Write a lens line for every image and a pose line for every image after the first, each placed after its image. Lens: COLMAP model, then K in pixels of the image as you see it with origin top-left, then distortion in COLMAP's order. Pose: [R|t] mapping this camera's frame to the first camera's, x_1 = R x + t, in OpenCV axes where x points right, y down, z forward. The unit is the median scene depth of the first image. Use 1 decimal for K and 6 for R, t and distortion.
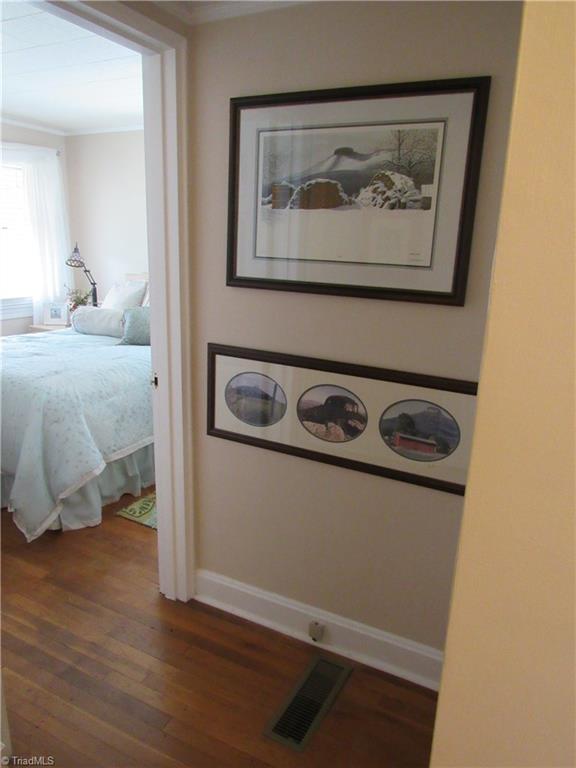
lens RADIAL K [[552.5, 0, 287.9], [0, 552.5, 384.4], [0, 0, 1]] dist [-0.020144, -0.000687]
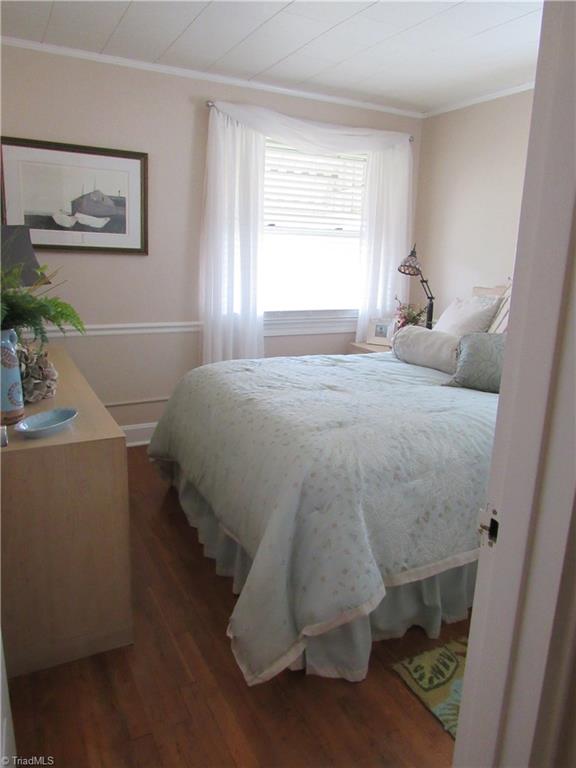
lens RADIAL K [[552.5, 0, 288.1], [0, 552.5, 383.4], [0, 0, 1]] dist [-0.020144, -0.000687]
pose [[0.819481, 0.128699, -0.558469, -0.104224], [-0.148463, 0.988867, 0.010034, -0.064447], [0.553543, 0.074689, 0.829465, 0.396712]]
